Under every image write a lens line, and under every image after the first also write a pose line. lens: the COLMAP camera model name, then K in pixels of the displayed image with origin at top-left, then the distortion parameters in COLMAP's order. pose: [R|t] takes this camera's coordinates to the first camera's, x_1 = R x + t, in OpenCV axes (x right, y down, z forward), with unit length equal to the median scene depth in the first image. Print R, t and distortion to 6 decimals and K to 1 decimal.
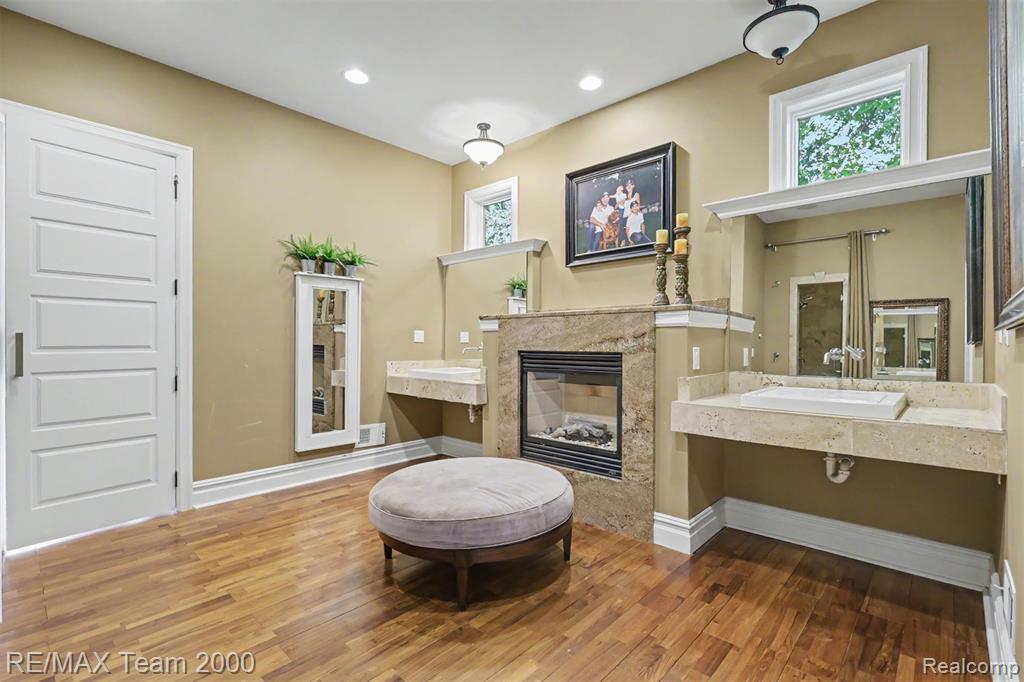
lens RADIAL K [[470.2, 0, 509.2], [0, 470.2, 344.7], [0, 0, 1]] dist [0.001462, 0.000198]
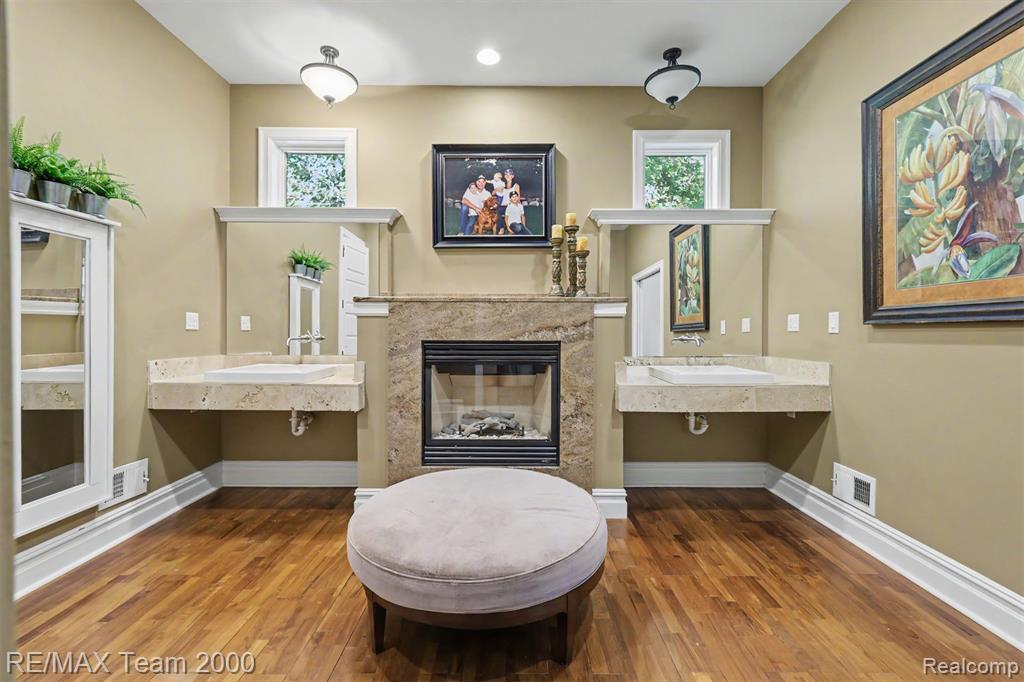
lens RADIAL K [[445.5, 0, 512.7], [0, 445.5, 338.9], [0, 0, 1]] dist [0.002283, 0.000682]
pose [[0.732468, -0.012640, 0.680684, -0.393076], [0.001550, 0.999856, 0.016899, -0.003376], [-0.680799, -0.011323, 0.732382, 0.293590]]
